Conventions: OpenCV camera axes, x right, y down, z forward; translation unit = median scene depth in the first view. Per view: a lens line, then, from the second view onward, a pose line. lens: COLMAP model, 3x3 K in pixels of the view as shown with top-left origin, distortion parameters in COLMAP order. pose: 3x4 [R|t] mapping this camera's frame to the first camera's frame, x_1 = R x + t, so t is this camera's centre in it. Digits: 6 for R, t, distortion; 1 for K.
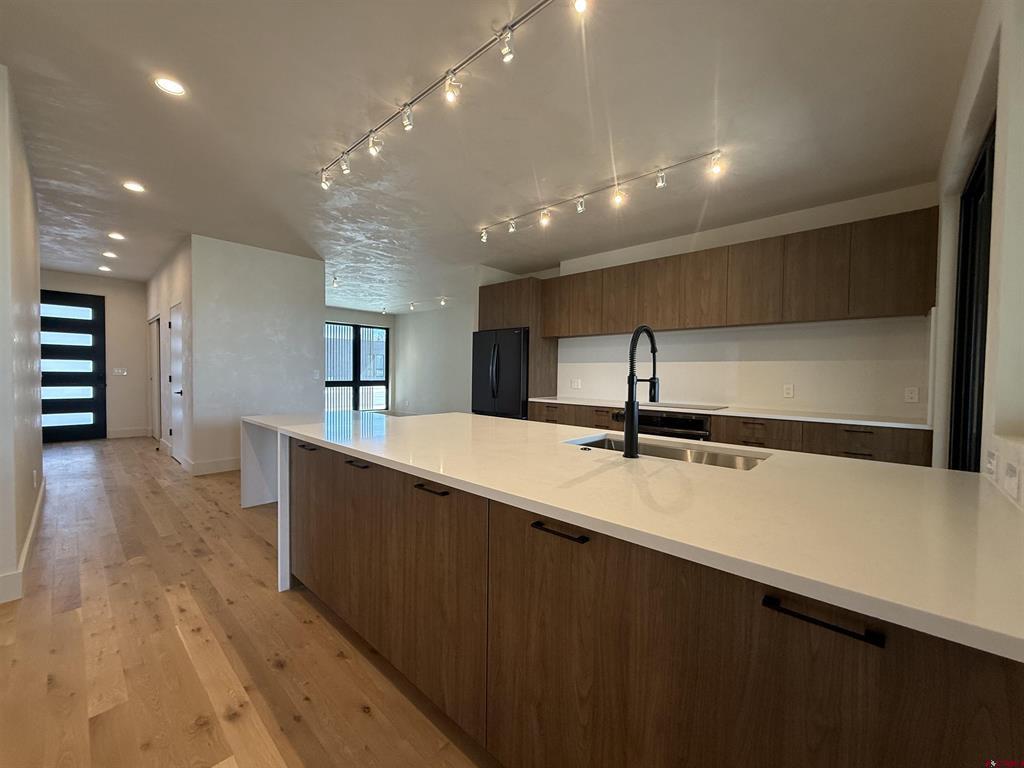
lens RADIAL K [[413.0, 0, 513.0], [0, 413.0, 382.3], [0, 0, 1]] dist [-0.000988, -0.000612]
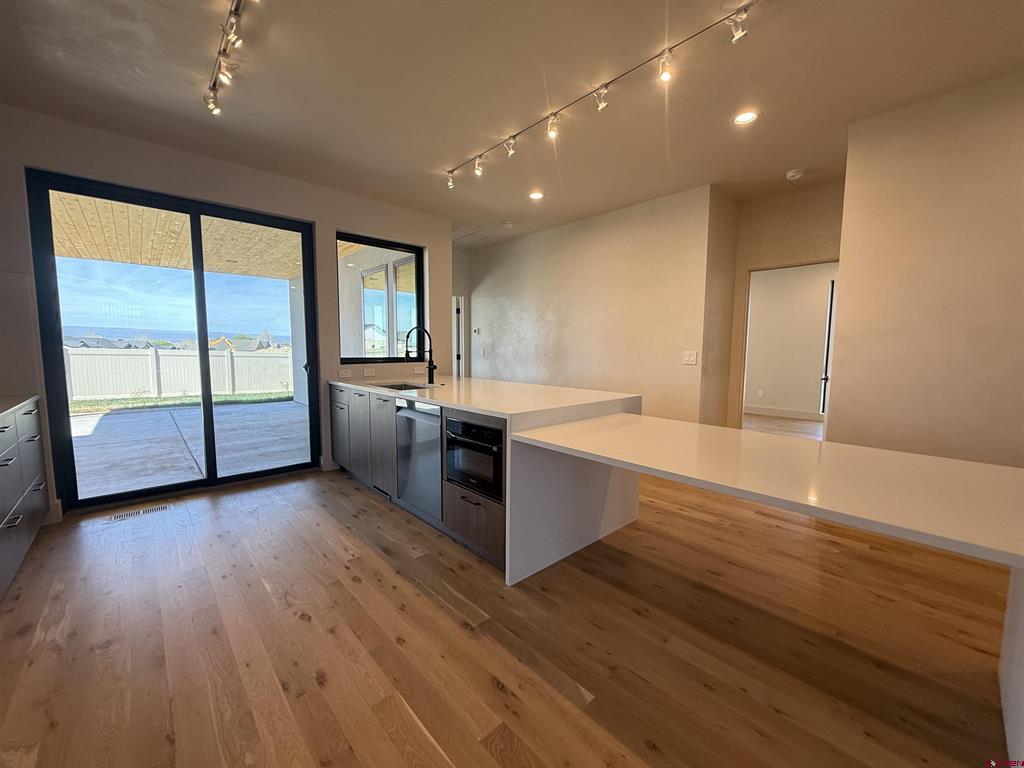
lens RADIAL K [[413.0, 0, 513.9], [0, 413.0, 386.5], [0, 0, 1]] dist [-0.000988, -0.000612]
pose [[-0.997209, -0.018927, 0.072220, -0.122939], [-0.009429, 0.991514, 0.129655, -0.035857], [-0.074062, 0.128612, -0.988926, 1.049911]]
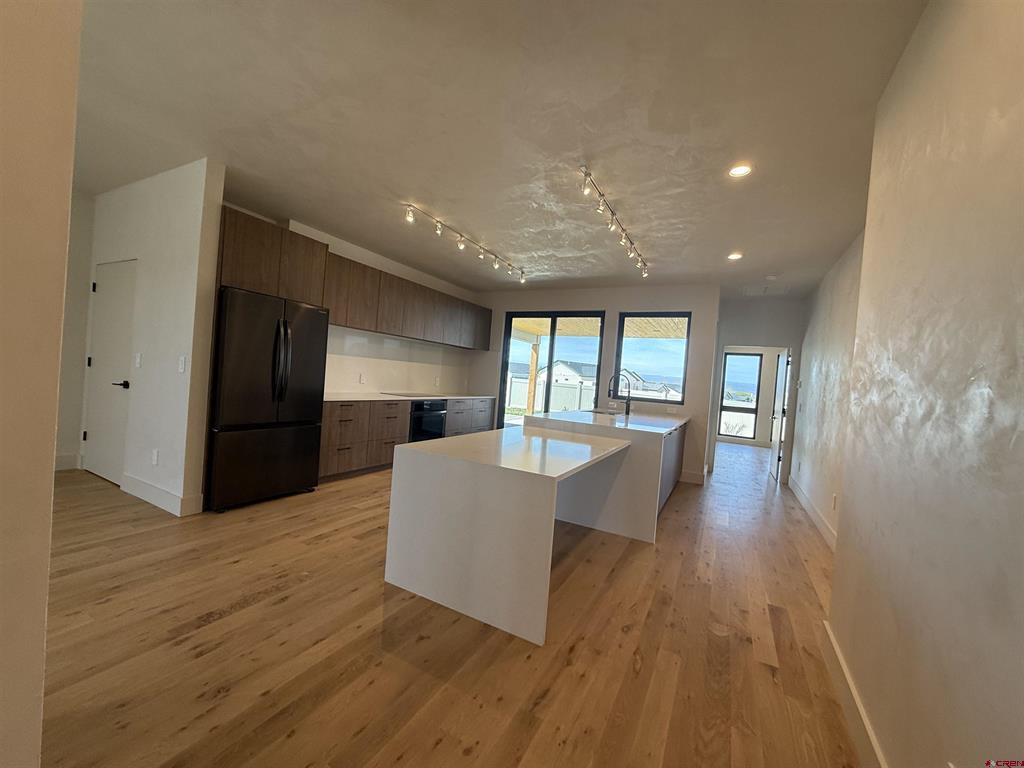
lens RADIAL K [[413.0, 0, 513.5], [0, 413.0, 384.6], [0, 0, 1]] dist [-0.000988, -0.000612]
pose [[-0.261307, -0.049534, 0.963984, -0.843866], [-0.060013, 0.997584, 0.034993, -0.036874], [-0.963388, -0.048708, -0.263648, 0.877470]]
